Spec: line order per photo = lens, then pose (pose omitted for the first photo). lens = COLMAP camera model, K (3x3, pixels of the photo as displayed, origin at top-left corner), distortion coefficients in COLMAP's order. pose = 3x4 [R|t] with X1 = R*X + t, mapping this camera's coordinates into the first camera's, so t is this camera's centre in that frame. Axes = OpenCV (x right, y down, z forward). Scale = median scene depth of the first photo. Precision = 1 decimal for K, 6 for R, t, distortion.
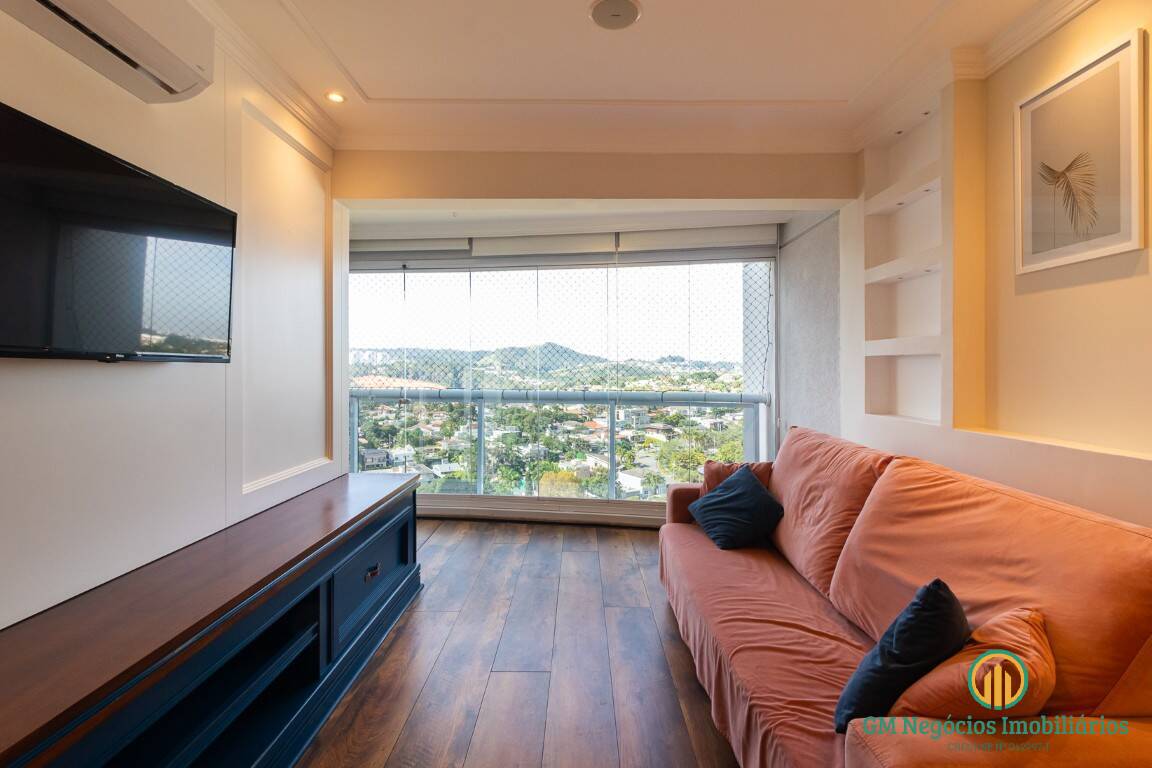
lens RADIAL K [[534.2, 0, 585.9], [0, 534.2, 373.1], [0, 0, 1]] dist [0.005357, -0.001060]
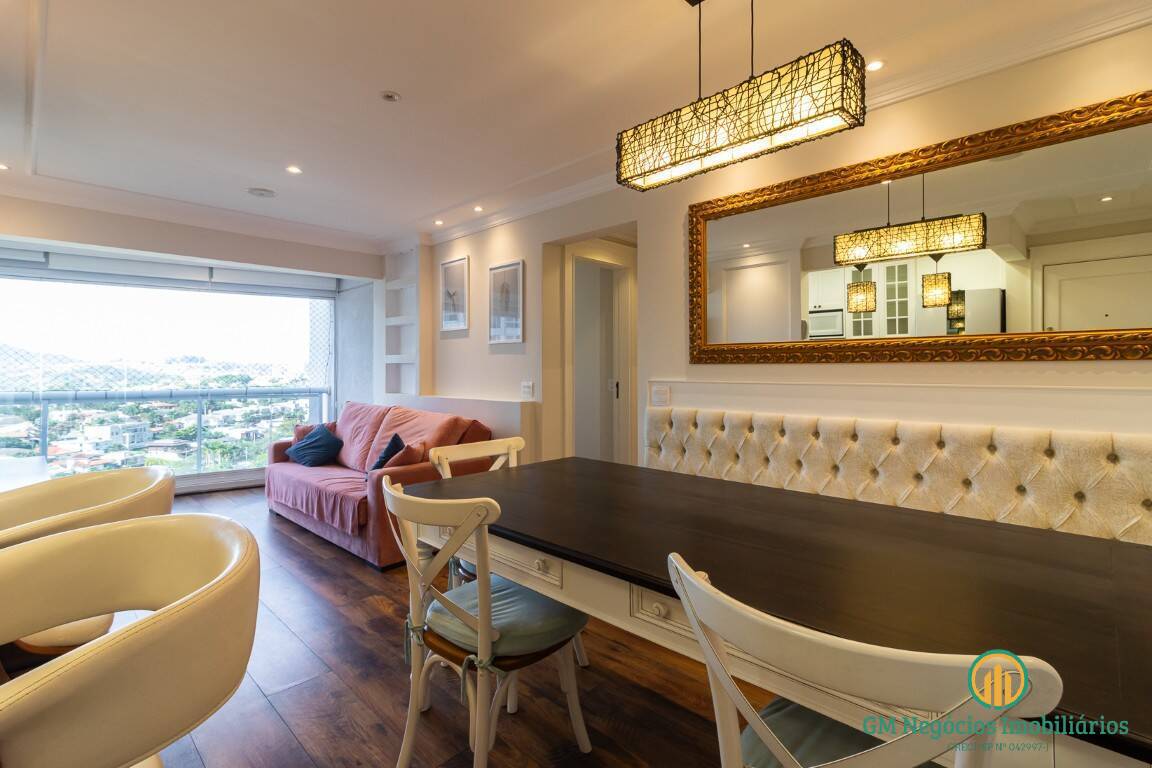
lens RADIAL K [[534.2, 0, 574.3], [0, 534.2, 355.3], [0, 0, 1]] dist [0.005357, -0.001060]
pose [[0.707166, 0.015026, 0.706888, -0.328312], [0.010447, 0.999443, -0.031696, 0.006724], [-0.706970, 0.029799, 0.706615, -0.771062]]
